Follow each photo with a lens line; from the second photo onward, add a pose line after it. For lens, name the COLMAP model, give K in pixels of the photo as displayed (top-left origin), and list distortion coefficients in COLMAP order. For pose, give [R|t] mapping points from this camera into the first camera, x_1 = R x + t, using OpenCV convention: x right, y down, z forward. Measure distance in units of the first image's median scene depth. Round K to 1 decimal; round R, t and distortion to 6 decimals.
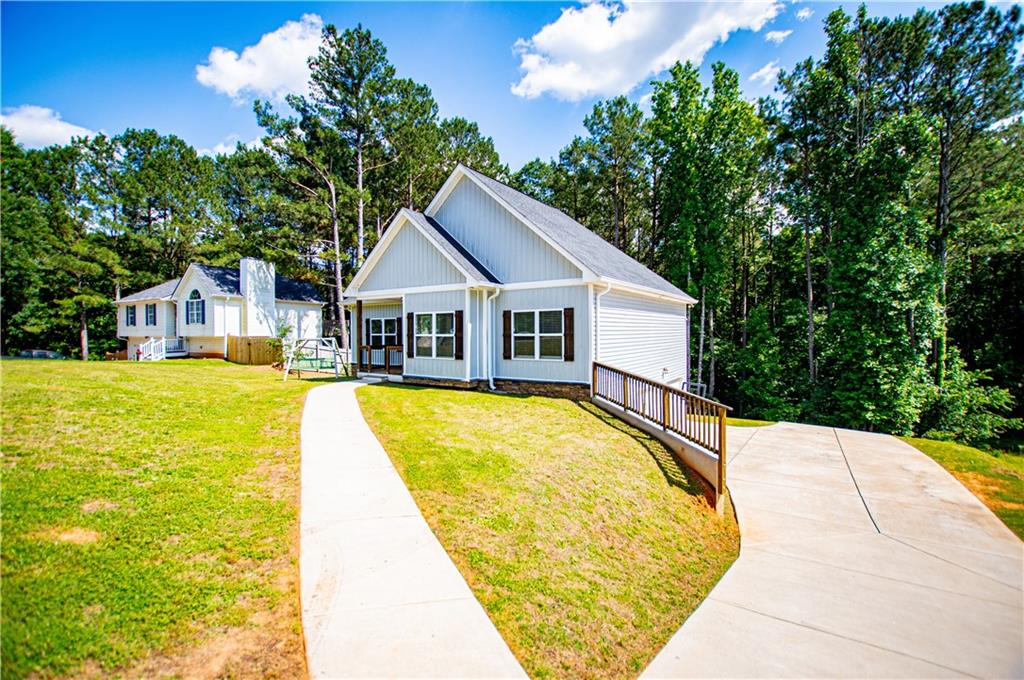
lens RADIAL K [[446.9, 0, 516.2], [0, 446.9, 340.2], [0, 0, 1]] dist [-0.023525, 0.000068]
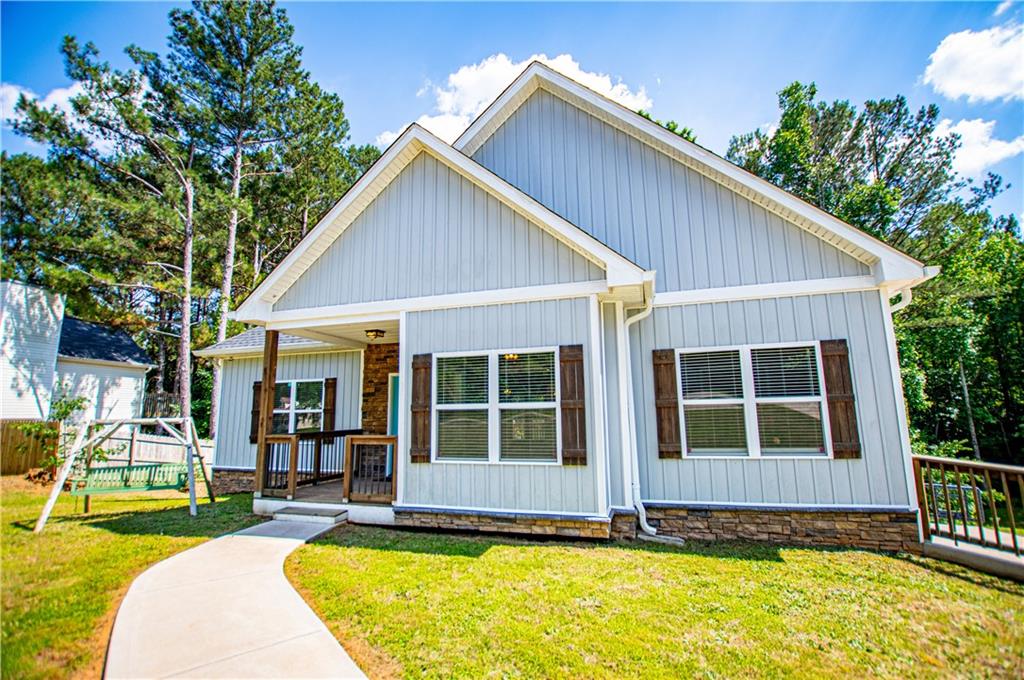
lens RADIAL K [[450.9, 0, 518.9], [0, 450.9, 341.9], [0, 0, 1]] dist [-0.031903, 0.005552]
pose [[0.954537, 0.034458, 0.296093, -0.158950], [0.017477, 0.985119, -0.170984, 0.001230], [-0.297578, 0.168385, 0.939731, 0.324544]]
